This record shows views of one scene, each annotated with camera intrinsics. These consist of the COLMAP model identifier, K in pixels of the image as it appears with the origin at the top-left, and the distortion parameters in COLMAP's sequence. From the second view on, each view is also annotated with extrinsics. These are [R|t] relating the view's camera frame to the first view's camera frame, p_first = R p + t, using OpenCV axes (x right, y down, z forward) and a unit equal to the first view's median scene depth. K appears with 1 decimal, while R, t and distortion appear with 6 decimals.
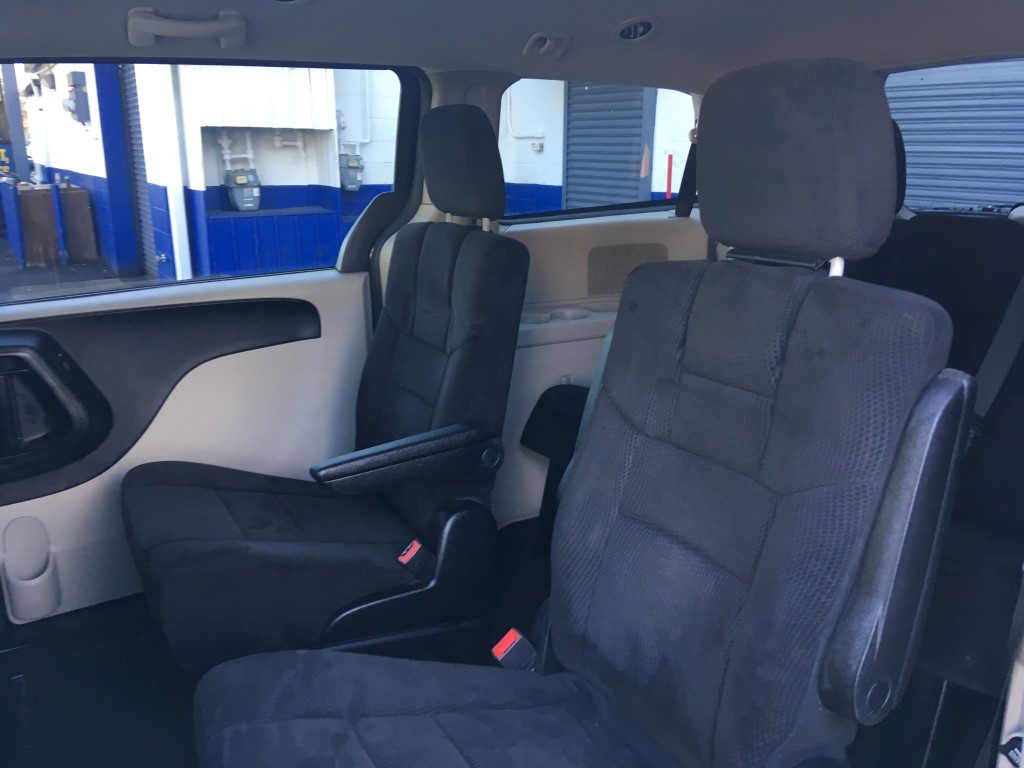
lens RADIAL K [[866.9, 0, 507.4], [0, 866.9, 382.5], [0, 0, 1]] dist [0.115685, -0.191987]
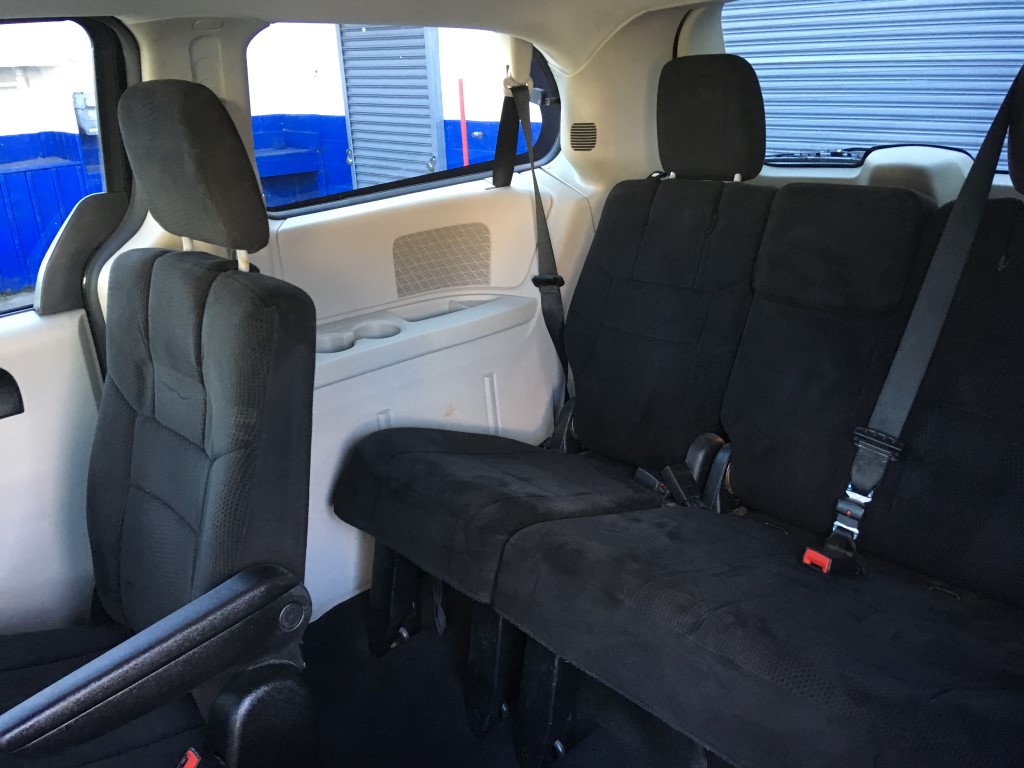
lens RADIAL K [[866.9, 0, 507.4], [0, 866.9, 382.5], [0, 0, 1]] dist [0.115685, -0.191987]
pose [[0.970750, -0.119482, 0.208253, 0.016452], [0.100160, 0.989830, 0.101015, -0.104162], [-0.218205, -0.077201, 0.972845, 0.224192]]
